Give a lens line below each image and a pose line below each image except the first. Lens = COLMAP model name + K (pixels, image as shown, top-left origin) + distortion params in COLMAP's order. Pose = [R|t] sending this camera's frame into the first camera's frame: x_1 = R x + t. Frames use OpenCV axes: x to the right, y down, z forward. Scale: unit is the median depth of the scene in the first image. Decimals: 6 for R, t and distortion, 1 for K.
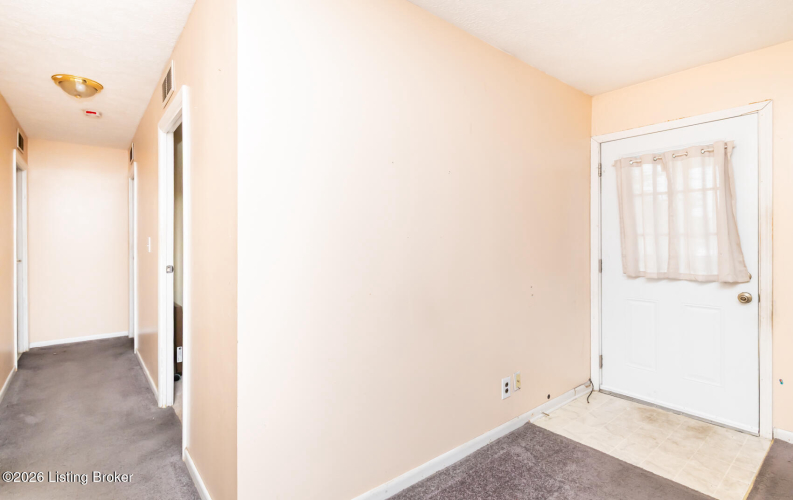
lens RADIAL K [[385.7, 0, 396.5], [0, 385.7, 250.0], [0, 0, 1]] dist [0.002052, 0.000135]
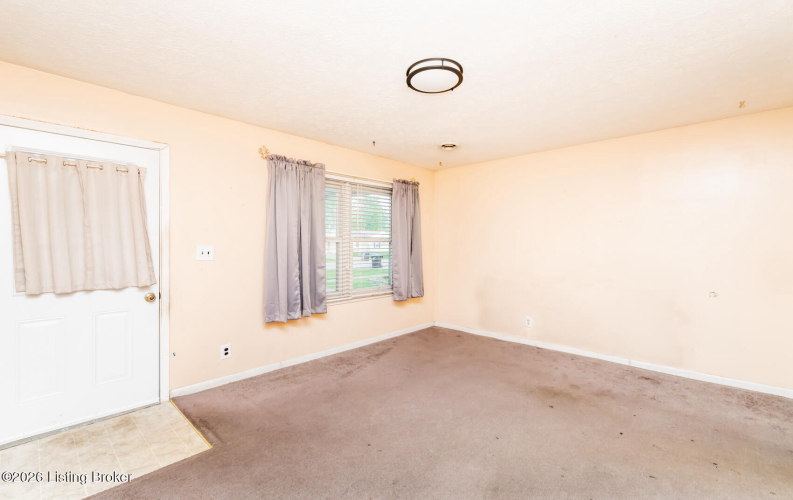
lens RADIAL K [[344.0, 0, 398.0], [0, 344.0, 246.0], [0, 0, 1]] dist [0.001057, 0.000246]
pose [[-0.120799, -0.007526, 0.992648, -0.273388], [0.019654, 0.999757, 0.009972, -0.033538], [-0.992482, 0.020714, -0.120622, 0.327166]]
